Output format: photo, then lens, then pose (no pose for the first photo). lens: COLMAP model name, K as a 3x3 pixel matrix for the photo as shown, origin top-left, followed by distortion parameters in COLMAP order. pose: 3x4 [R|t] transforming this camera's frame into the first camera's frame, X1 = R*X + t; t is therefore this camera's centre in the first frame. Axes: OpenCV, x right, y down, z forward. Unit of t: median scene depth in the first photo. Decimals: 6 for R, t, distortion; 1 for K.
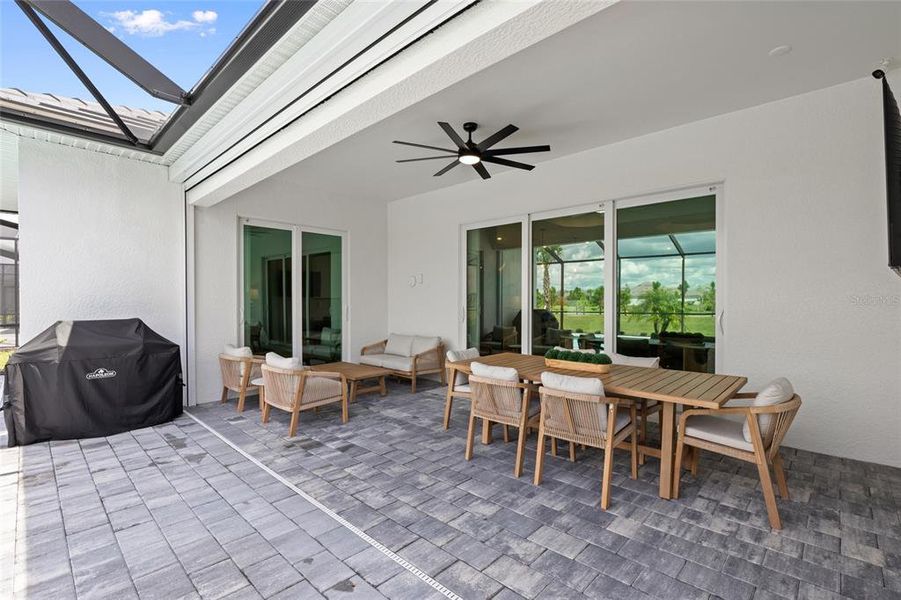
lens RADIAL K [[404.0, 0, 464.7], [0, 404.0, 305.5], [0, 0, 1]] dist [-0.010067, 0.000417]
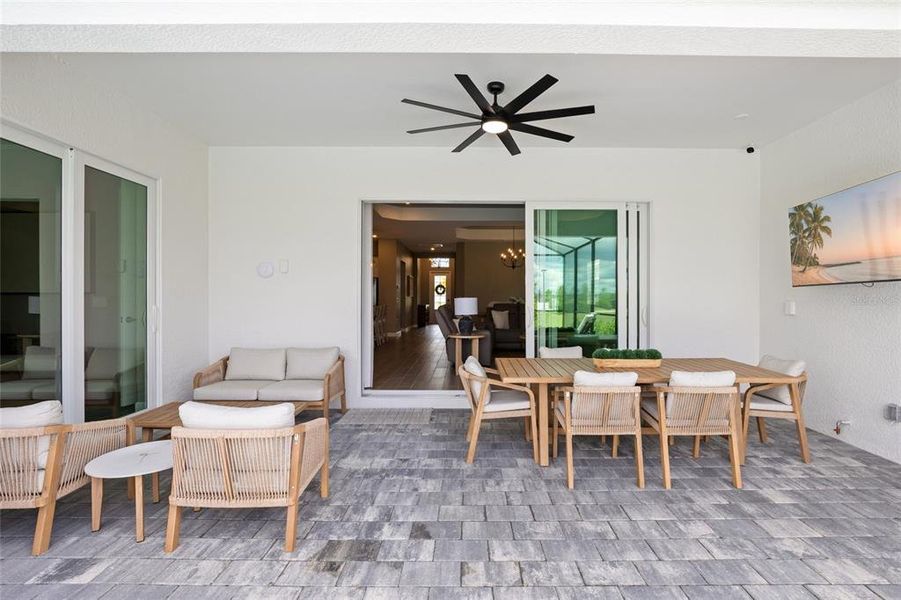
lens RADIAL K [[420.0, 0, 459.7], [0, 420.0, 301.1], [0, 0, 1]] dist [-0.010480, 0.000539]
pose [[0.737320, -0.002230, 0.675540, -0.676926], [0.005421, 0.999982, -0.002615, -0.005417], [-0.675522, 0.005591, 0.737318, 0.461709]]
